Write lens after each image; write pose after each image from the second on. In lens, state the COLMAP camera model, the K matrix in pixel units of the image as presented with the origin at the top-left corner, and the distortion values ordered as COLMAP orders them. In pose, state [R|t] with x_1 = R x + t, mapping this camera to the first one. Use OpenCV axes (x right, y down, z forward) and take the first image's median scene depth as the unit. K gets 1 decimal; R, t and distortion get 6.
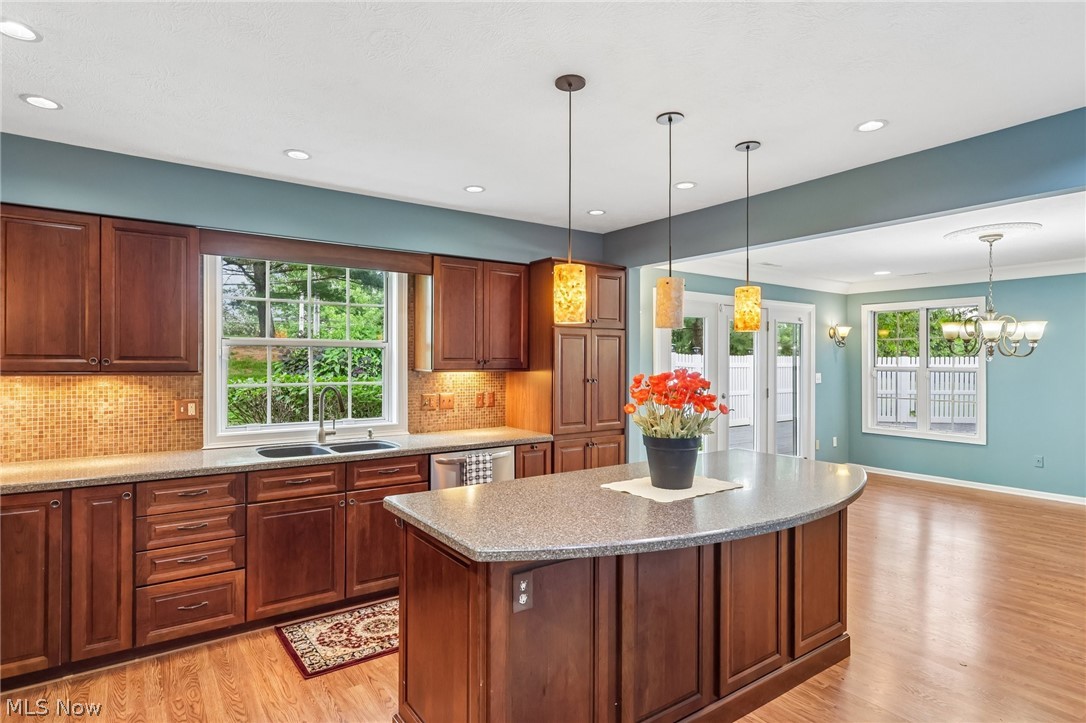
lens RADIAL K [[581.6, 0, 540.2], [0, 581.6, 362.2], [0, 0, 1]] dist [-0.002086, 0.000922]
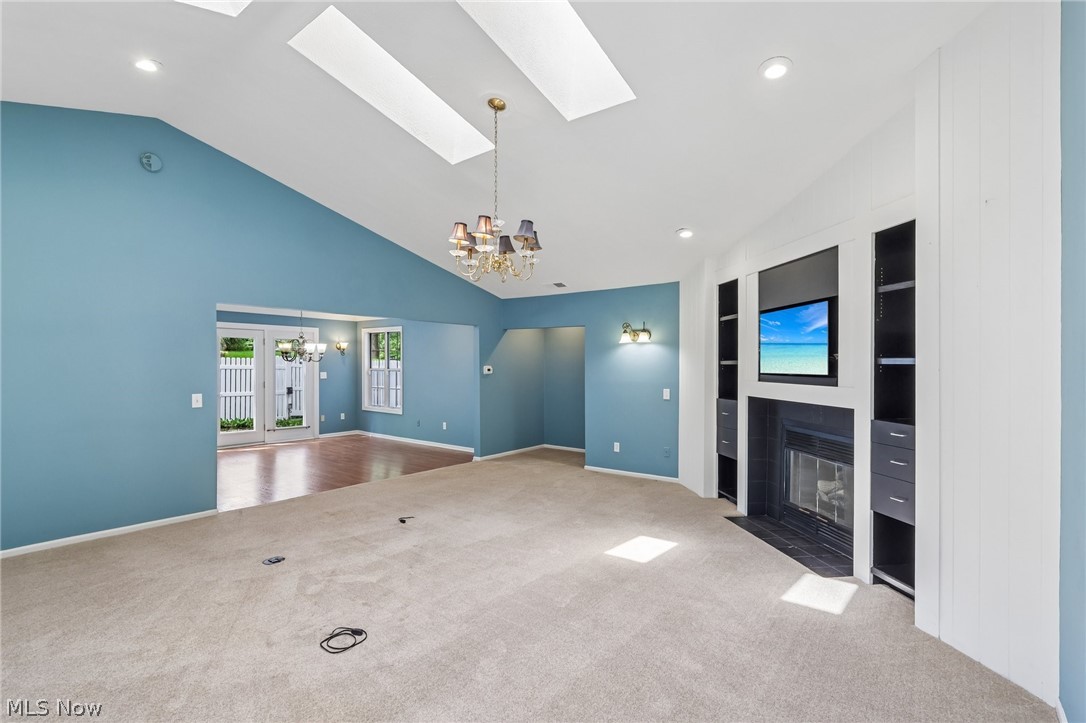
lens RADIAL K [[511.8, 0, 544.3], [0, 511.8, 363.8], [0, 0, 1]] dist [0.000663, 0.000242]
pose [[0.960237, 0.002627, 0.279174, 1.314889], [-0.002480, 0.999997, -0.000879, -0.007460], [-0.279175, 0.000152, 0.960240, -0.947516]]
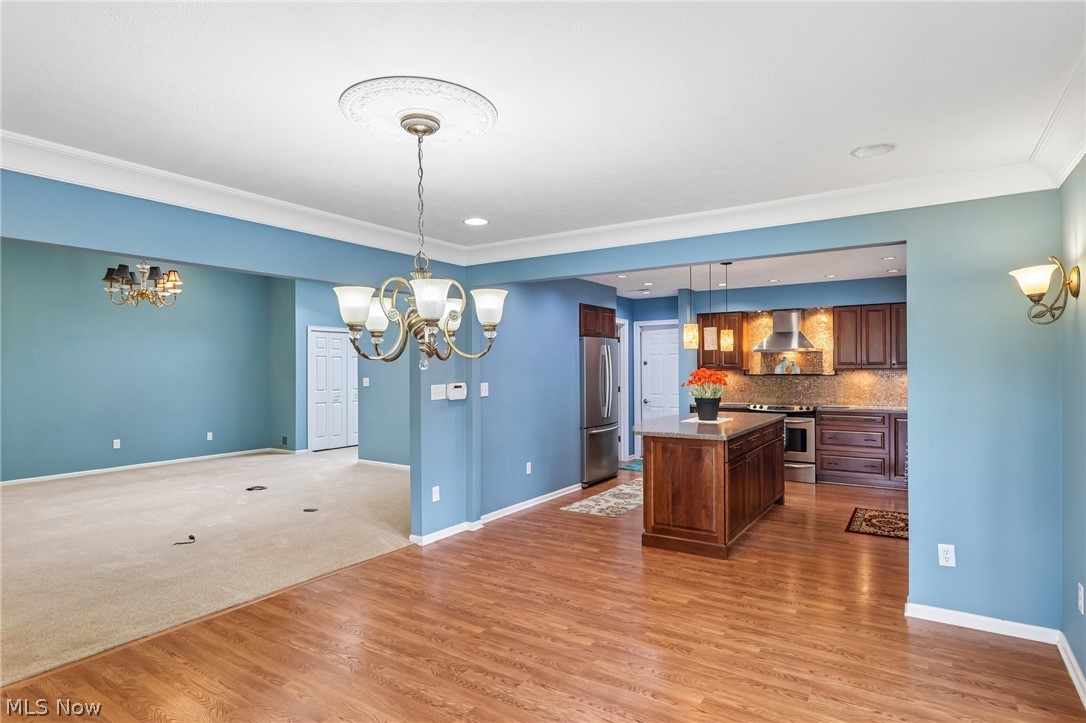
lens RADIAL K [[588.4, 0, 540.7], [0, 588.4, 365.4], [0, 0, 1]] dist [0.001519, 0.000635]
pose [[-0.933602, 0.004594, -0.358282, 1.071433], [0.005048, 0.999987, -0.000332, -0.003258], [0.358276, -0.002119, -0.933613, 1.884592]]
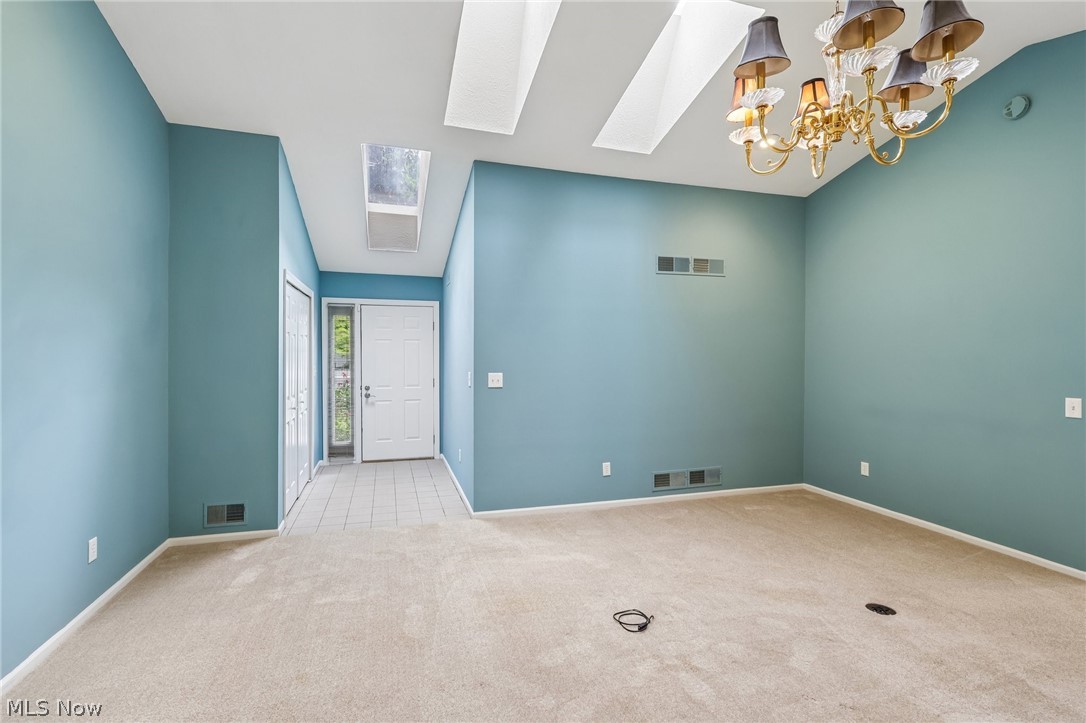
lens RADIAL K [[504.6, 0, 539.4], [0, 504.6, 356.2], [0, 0, 1]] dist [-0.007150, 0.000119]
pose [[-0.321523, 0.006999, -0.946876, 1.979270], [-0.004637, 0.999949, 0.008966, -0.008229], [0.946890, 0.007273, -0.321474, -0.073384]]
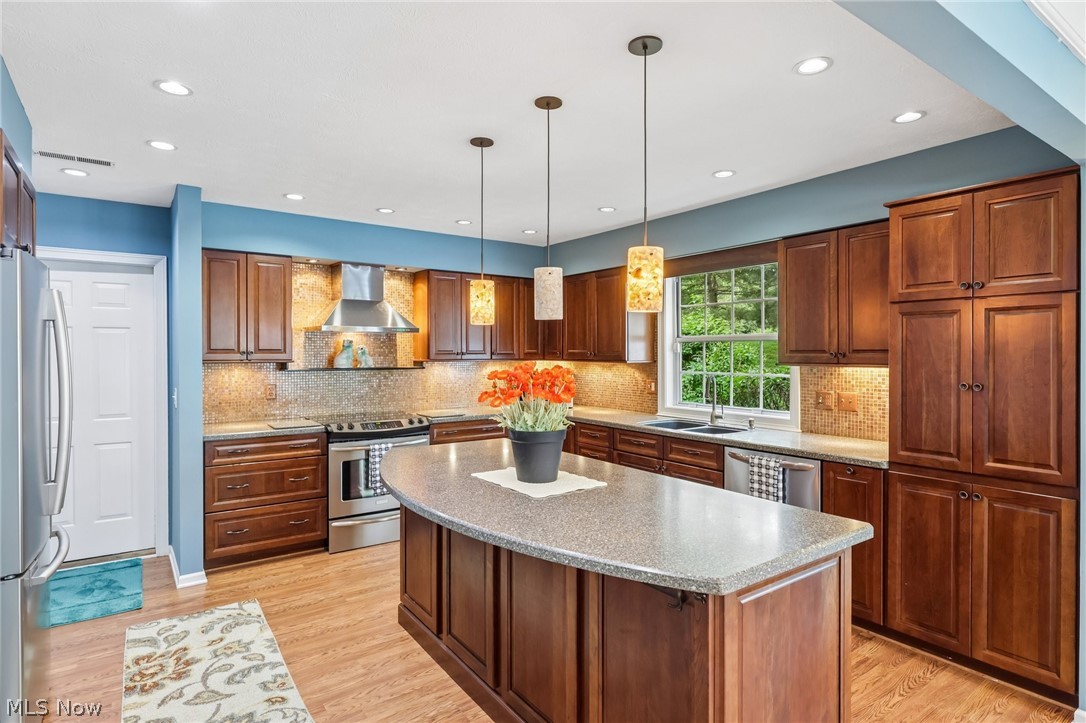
lens RADIAL K [[574.4, 0, 543.9], [0, 574.4, 357.0], [0, 0, 1]] dist [-0.002195, 0.000527]
pose [[0.001703, 0.006326, -0.999979, 0.779822], [-0.002051, 0.999978, 0.006322, -0.002203], [0.999996, 0.002040, 0.001716, 0.655719]]
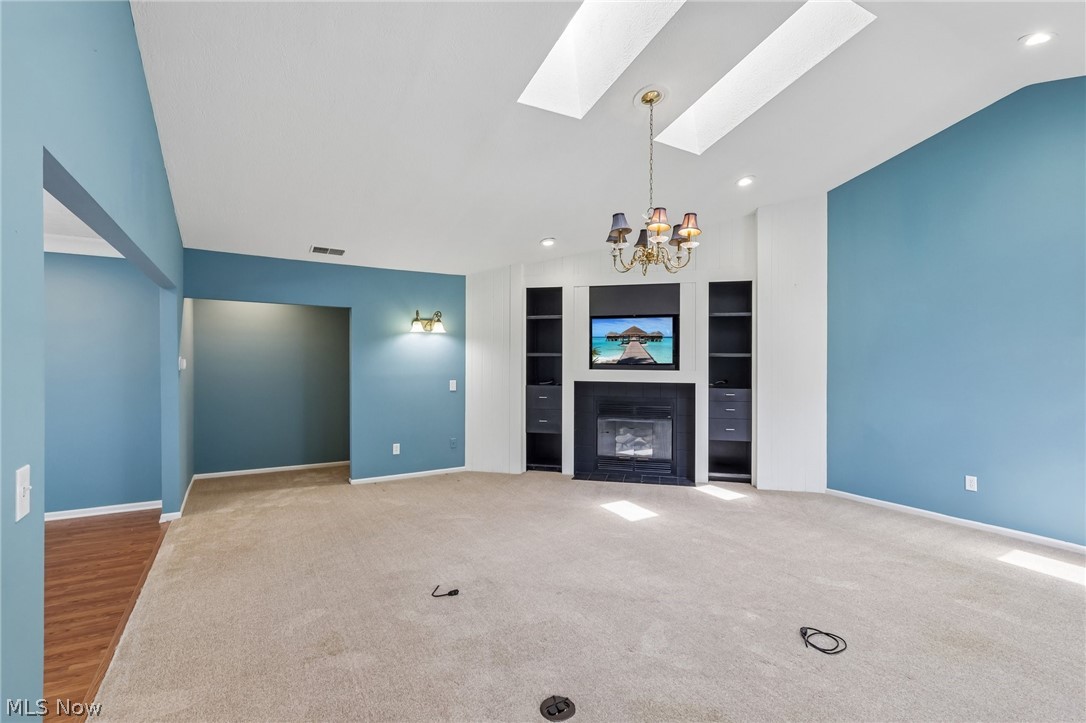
lens RADIAL K [[504.6, 0, 539.4], [0, 504.6, 356.2], [0, 0, 1]] dist [-0.007150, 0.000119]
pose [[0.088273, -0.001214, 0.996096, 0.520806], [-0.005377, 0.999984, 0.001696, -0.010344], [-0.996082, -0.005506, 0.088265, 0.151252]]
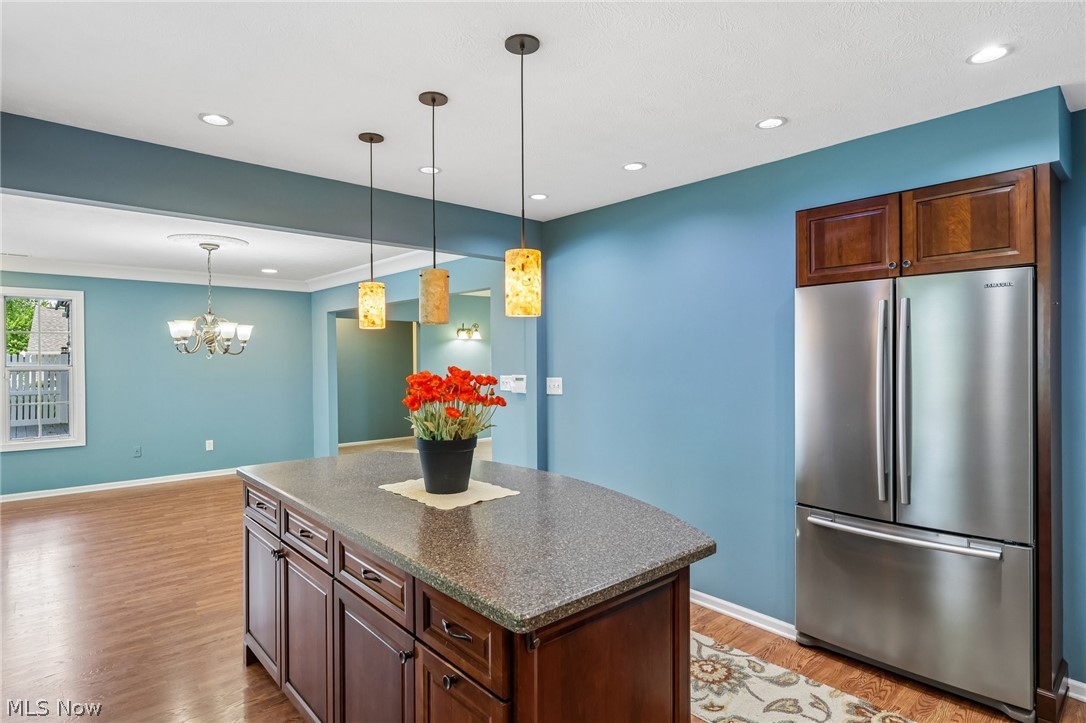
lens RADIAL K [[581.6, 0, 540.2], [0, 581.6, 362.2], [0, 0, 1]] dist [-0.002086, 0.000922]
pose [[-0.105719, -0.008455, 0.994360, -0.475121], [0.002649, 0.999958, 0.008784, -0.002408], [-0.994393, 0.003562, -0.105692, 0.615970]]
